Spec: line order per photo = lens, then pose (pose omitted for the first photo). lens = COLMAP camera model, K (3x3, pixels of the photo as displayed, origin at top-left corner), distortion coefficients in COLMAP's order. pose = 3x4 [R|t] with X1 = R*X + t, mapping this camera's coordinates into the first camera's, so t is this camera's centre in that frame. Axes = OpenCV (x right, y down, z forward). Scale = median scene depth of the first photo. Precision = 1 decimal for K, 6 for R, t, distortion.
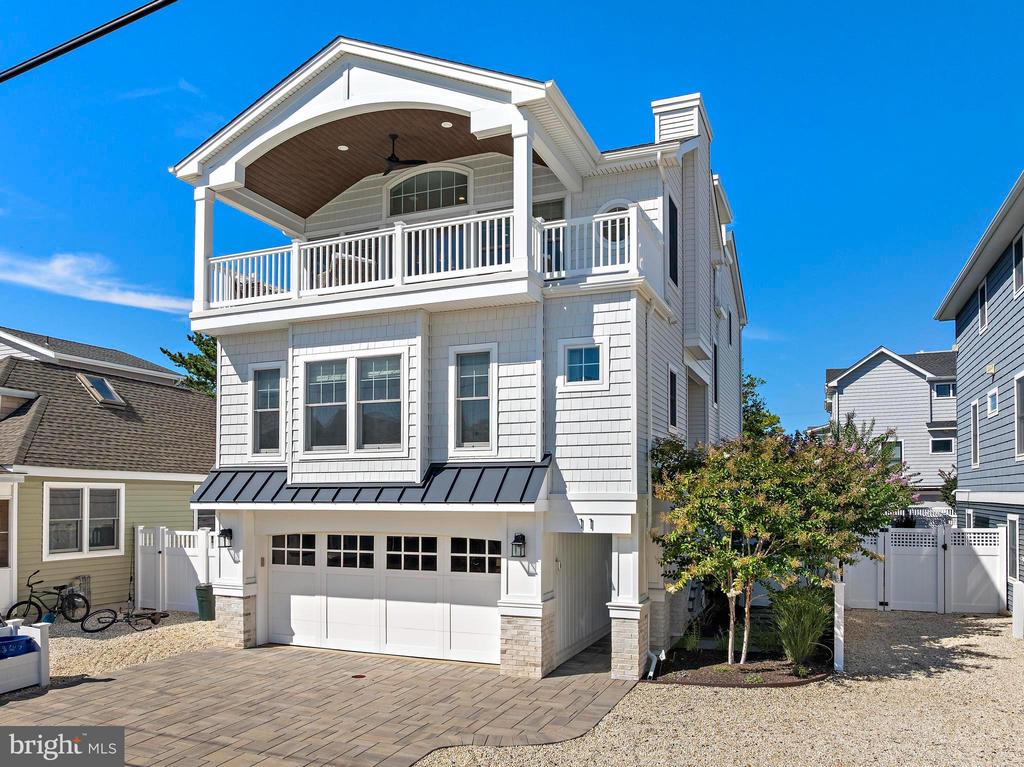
lens RADIAL K [[746.8, 0, 512.7], [0, 746.8, 489.4], [0, 0, 1]] dist [-0.044318, 0.000939]
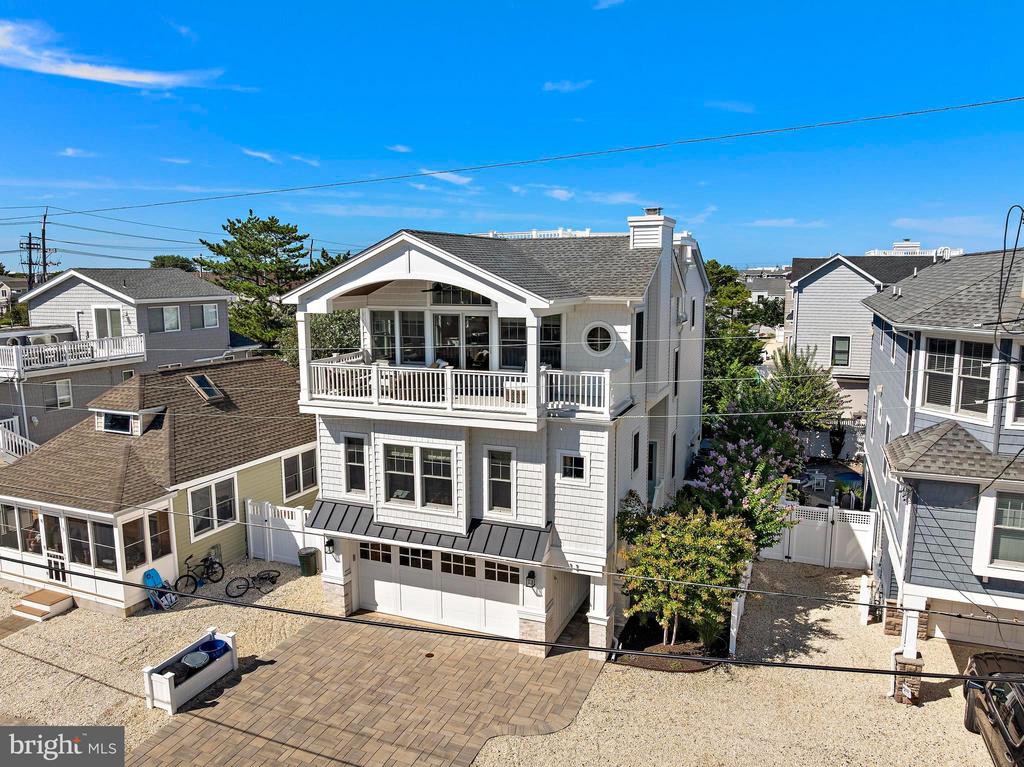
lens RADIAL K [[723.3, 0, 512.0], [0, 723.3, 383.5], [0, 0, 1]] dist [-0.033408, -0.007071]
pose [[0.999983, -0.005509, 0.002128, -0.030672], [0.005112, 0.987906, 0.154967, -0.538443], [-0.002956, -0.154954, 0.987917, -0.411124]]
